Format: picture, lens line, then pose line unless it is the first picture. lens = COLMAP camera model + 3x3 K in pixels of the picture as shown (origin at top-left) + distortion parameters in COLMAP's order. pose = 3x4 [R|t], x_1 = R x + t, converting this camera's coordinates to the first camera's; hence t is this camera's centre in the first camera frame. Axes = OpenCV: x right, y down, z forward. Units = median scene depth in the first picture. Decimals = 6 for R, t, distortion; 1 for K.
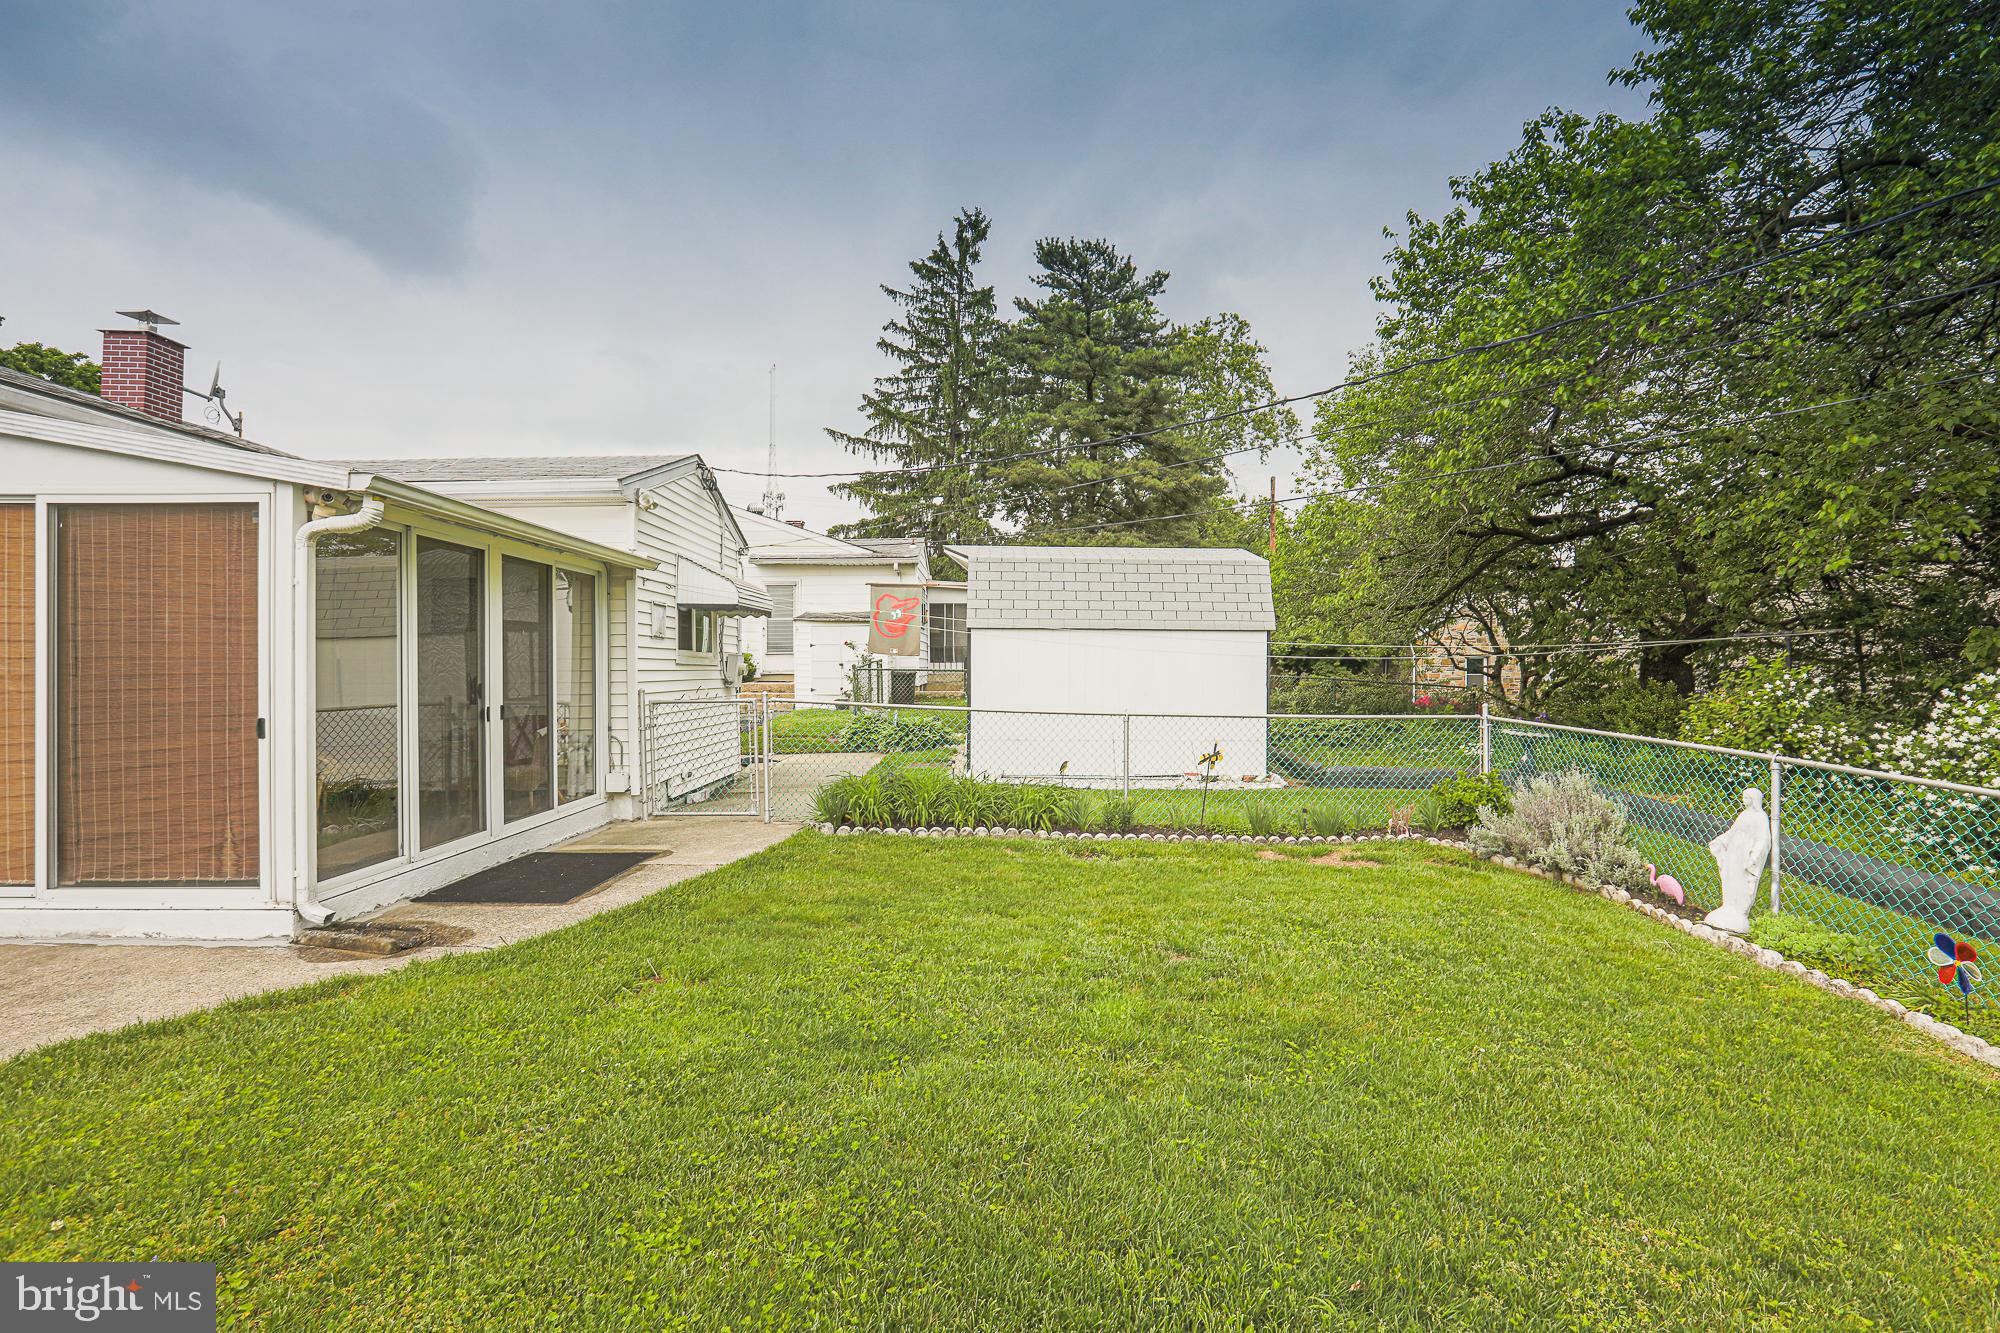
lens RADIAL K [[914.3, 0, 1019.8], [0, 914.3, 656.4], [0, 0, 1]] dist [-0.074706, 0.026135]
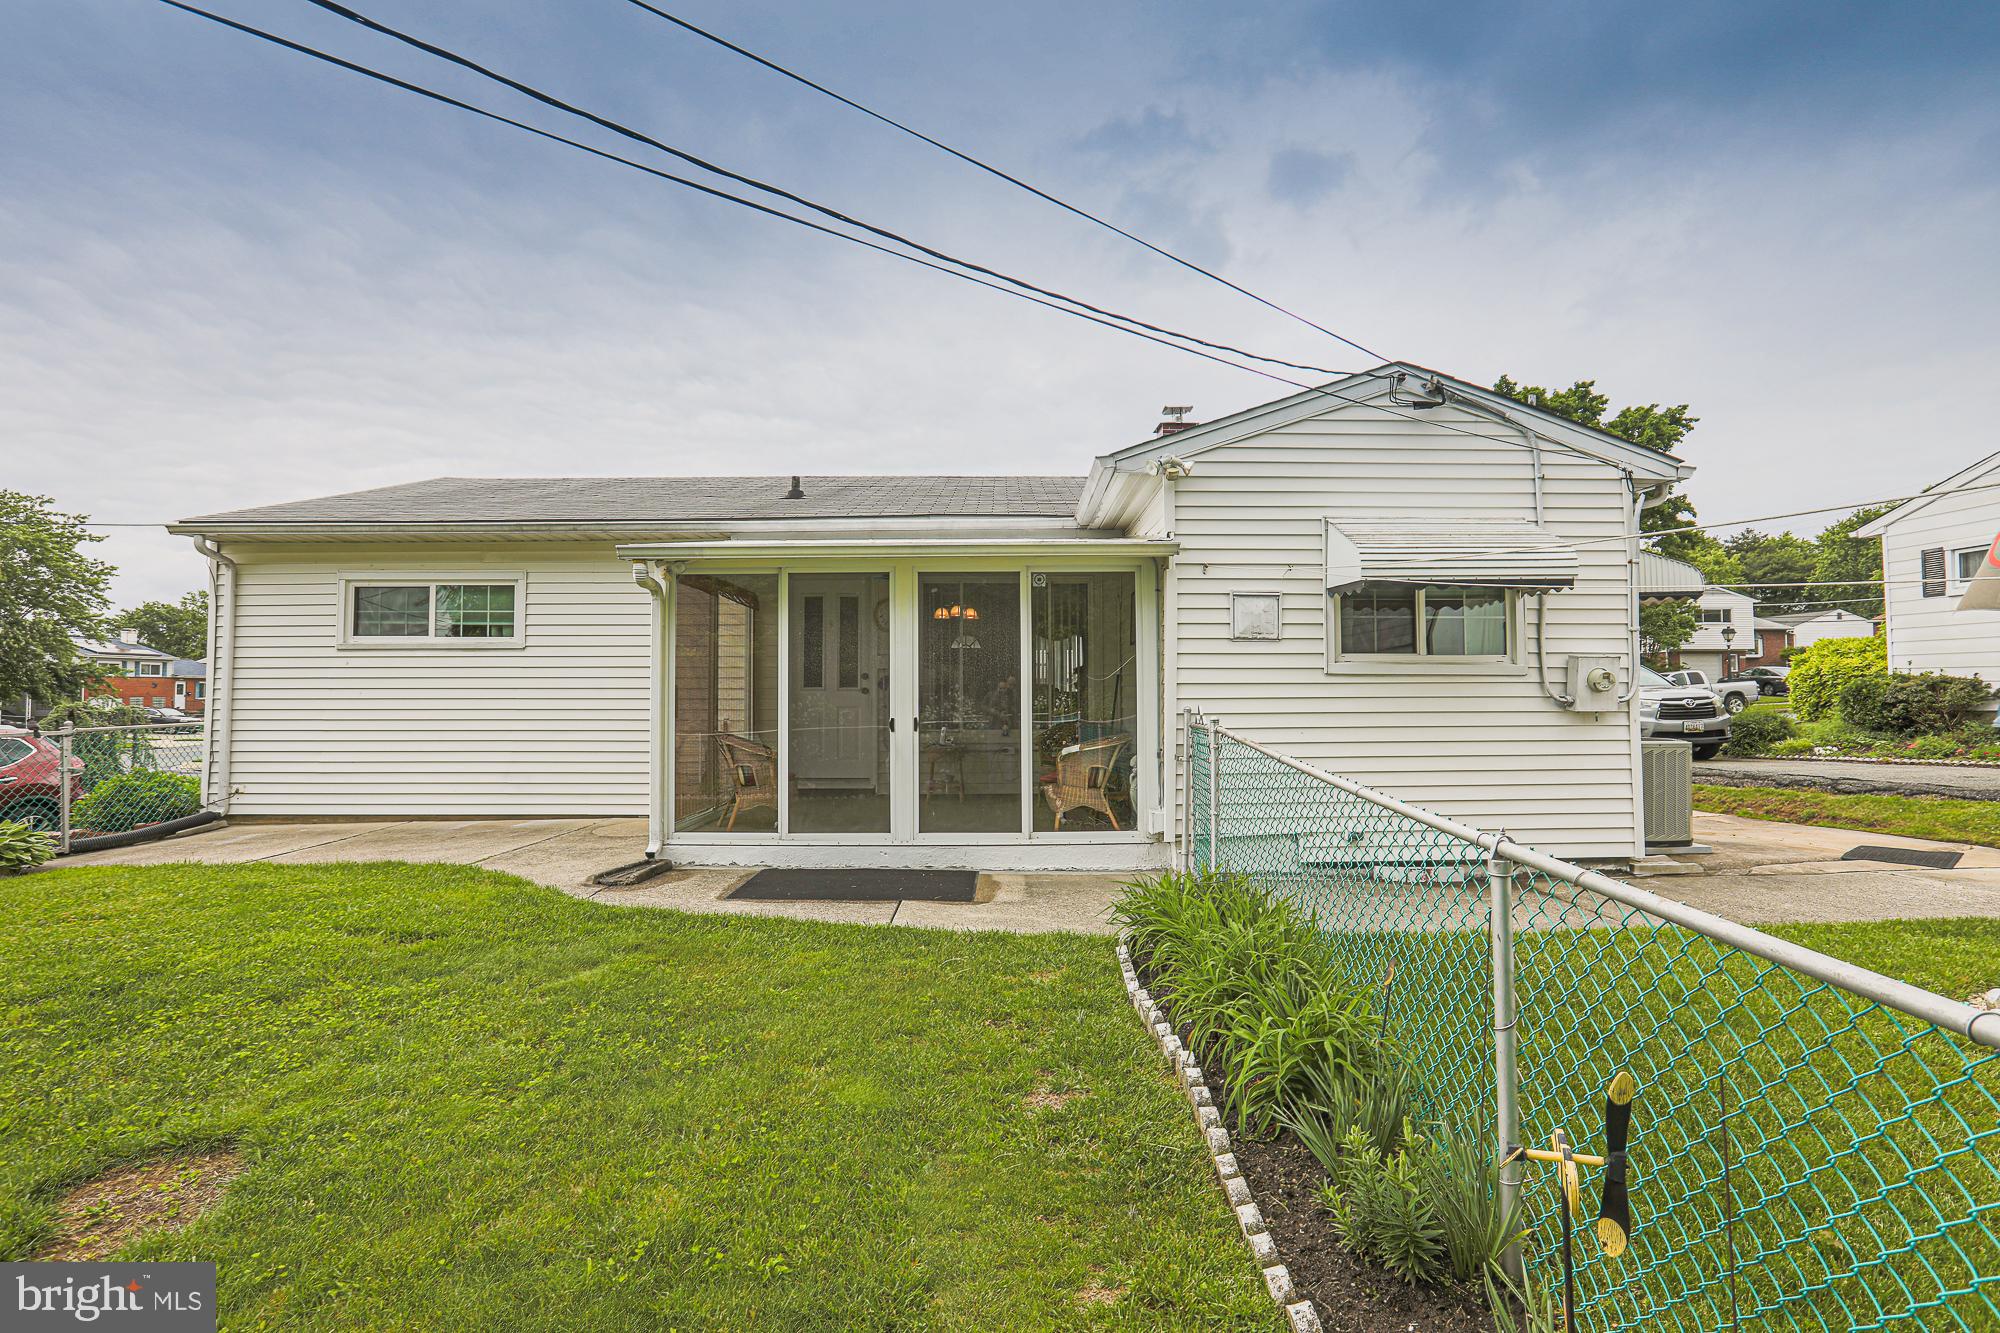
lens RADIAL K [[938.5, 0, 1030.1], [0, 938.5, 630.3], [0, 0, 1]] dist [-0.070836, 0.029032]
pose [[-0.022007, -0.059282, -0.997999, 0.316106], [0.012625, 0.998144, -0.059569, 0.013110], [0.999678, -0.013911, -0.021218, 0.712394]]
